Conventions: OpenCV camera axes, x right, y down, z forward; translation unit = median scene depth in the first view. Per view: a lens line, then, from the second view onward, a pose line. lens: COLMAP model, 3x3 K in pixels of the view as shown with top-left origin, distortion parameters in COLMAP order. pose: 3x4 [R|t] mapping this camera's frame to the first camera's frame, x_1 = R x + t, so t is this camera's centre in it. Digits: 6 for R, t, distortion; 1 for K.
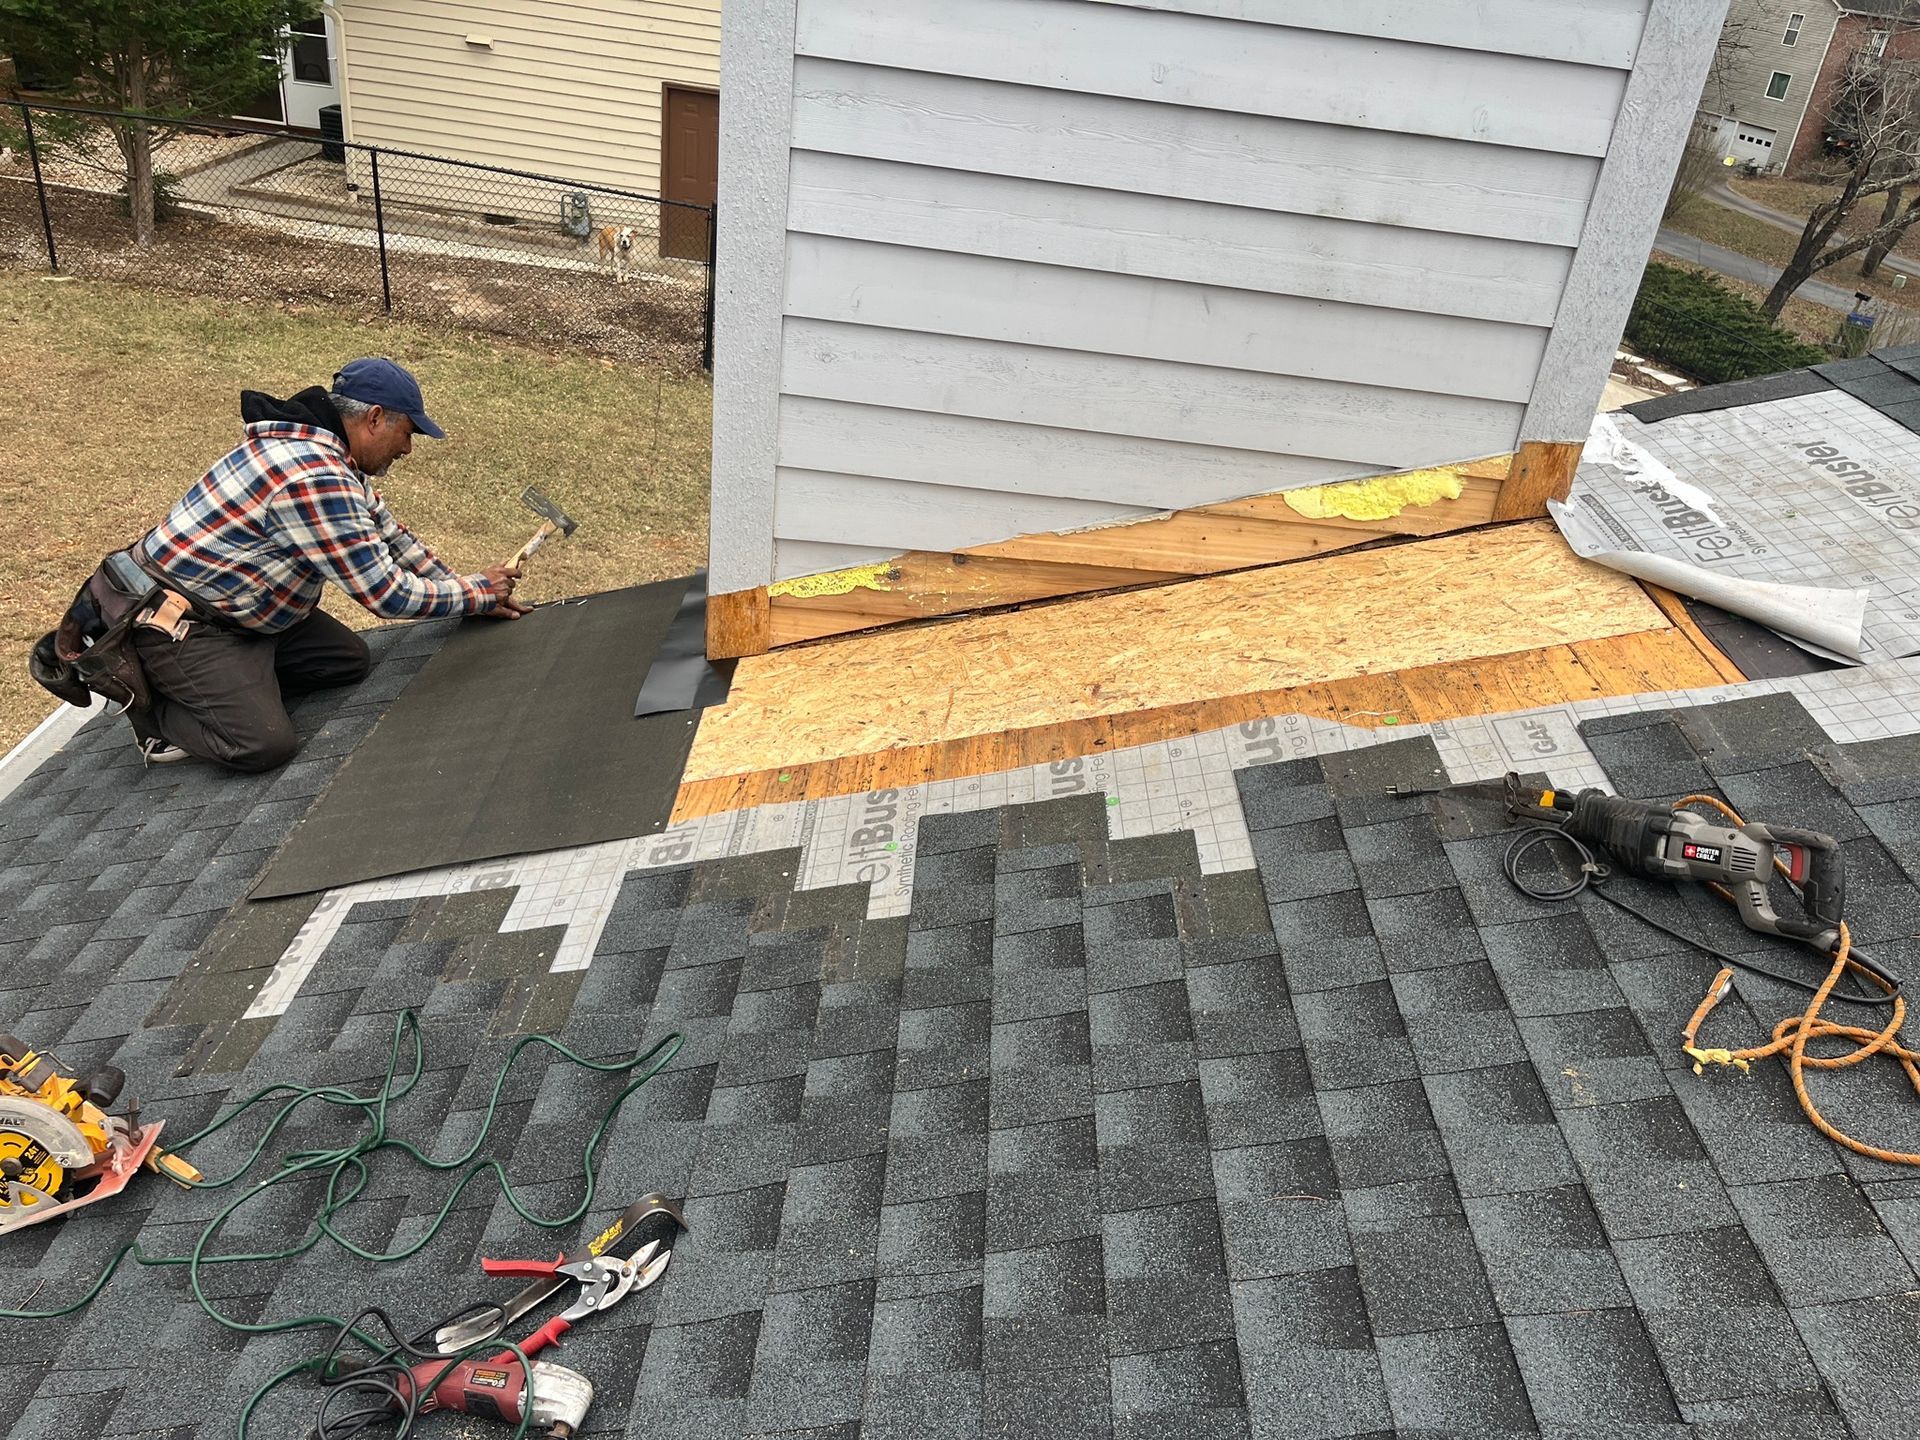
lens RADIAL K [[1461.4, 0, 960.0], [0, 1461.4, 720.0], [0, 0, 1]] dist [0.094545, -0.115695]
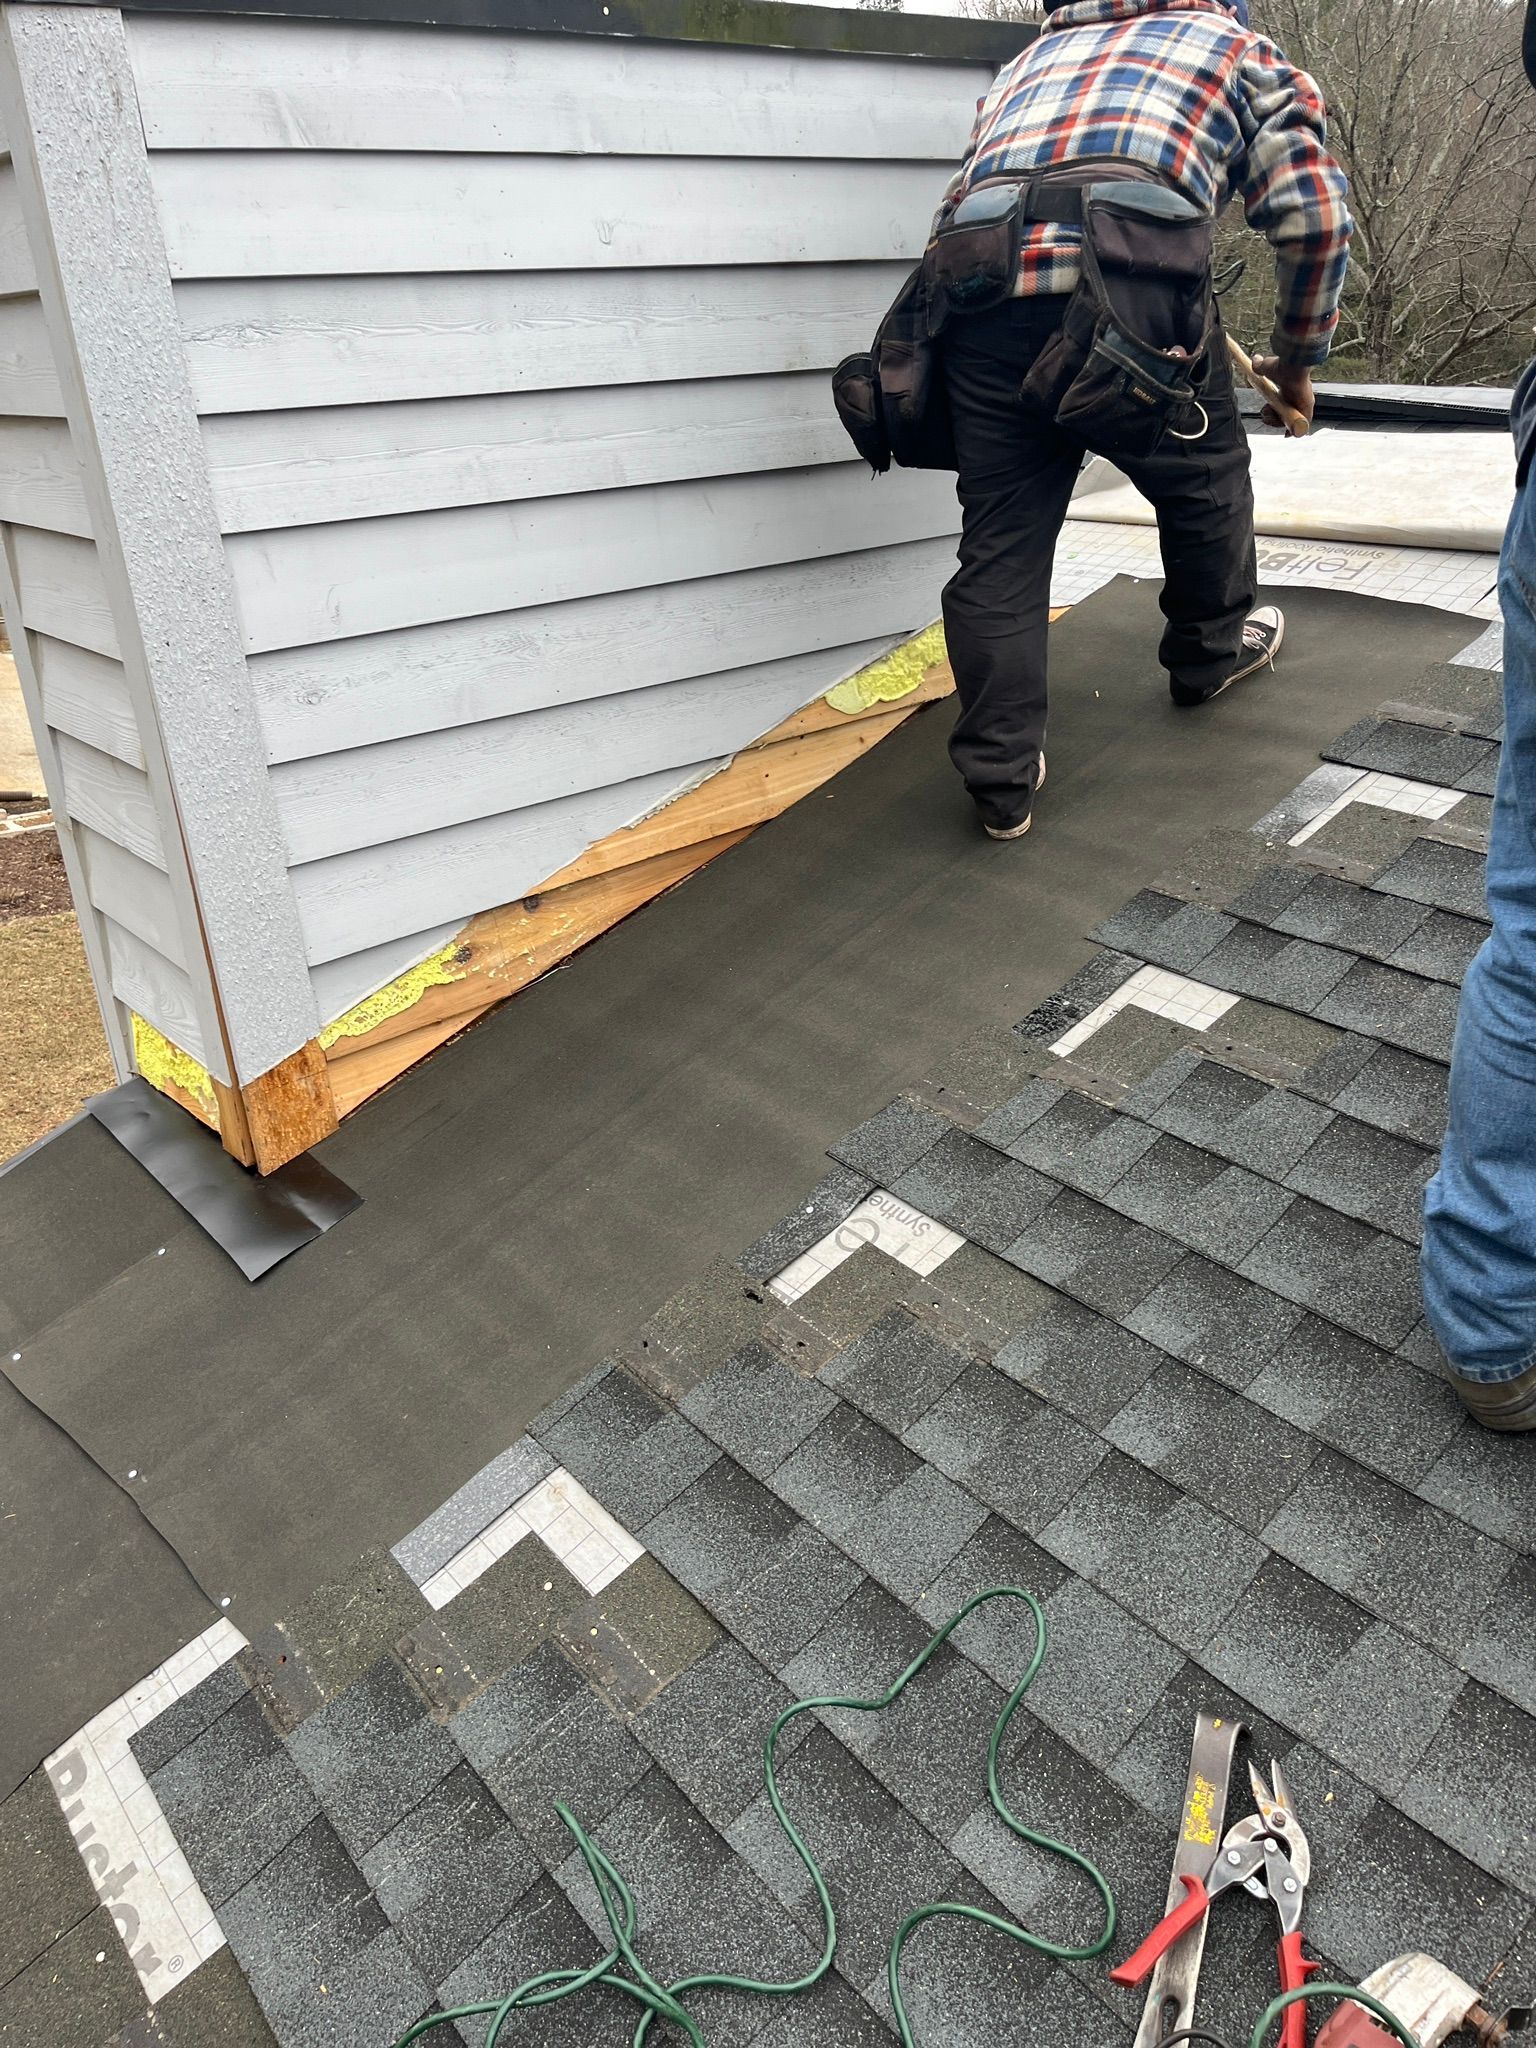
lens RADIAL K [[1558.8, 0, 768.0], [0, 1558.8, 1024.0], [0, 0, 1]] dist [0.094545, -0.115695]
pose [[0.748645, -0.403056, 0.526380, -0.456340], [0.437798, 0.896791, 0.064026, -0.062200], [-0.497859, 0.182516, 0.847835, 0.303001]]
